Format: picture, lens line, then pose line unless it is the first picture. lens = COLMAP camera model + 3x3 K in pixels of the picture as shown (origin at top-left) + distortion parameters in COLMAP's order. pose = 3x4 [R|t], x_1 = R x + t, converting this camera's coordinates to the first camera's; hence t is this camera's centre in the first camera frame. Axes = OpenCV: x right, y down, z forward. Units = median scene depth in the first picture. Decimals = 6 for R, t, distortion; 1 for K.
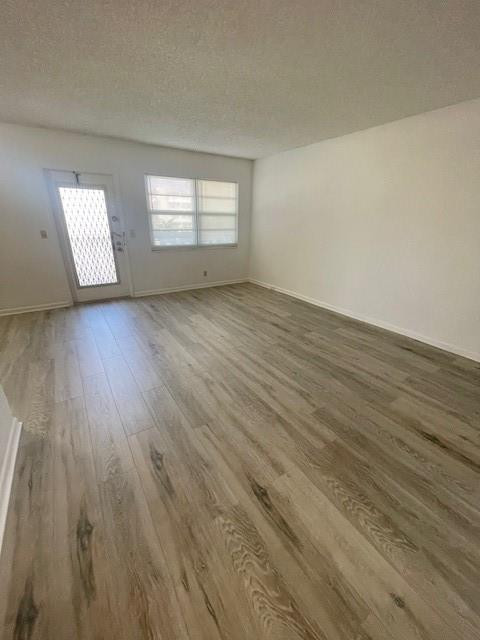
lens RADIAL K [[261.8, 0, 238.7], [0, 261.8, 319.1], [0, 0, 1]] dist [-0.008919, 0.000022]
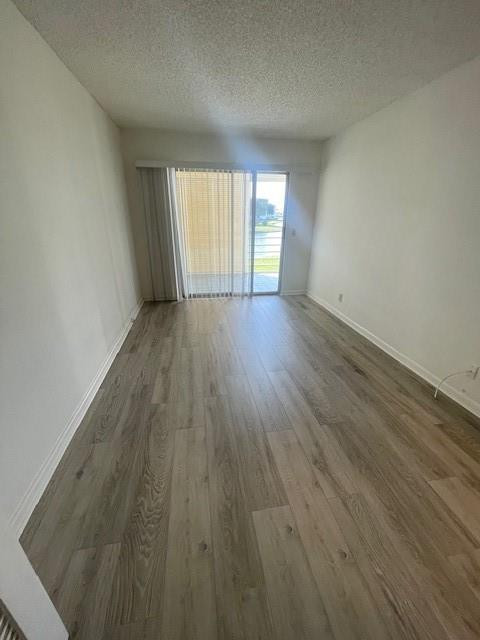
lens RADIAL K [[261.8, 0, 239.4], [0, 261.8, 321.6], [0, 0, 1]] dist [-0.008919, 0.000022]
pose [[-0.921784, -0.153182, 0.356158, -0.512826], [0.136841, 0.730970, 0.668549, -0.346459], [-0.362751, 0.664995, -0.652835, 0.865560]]
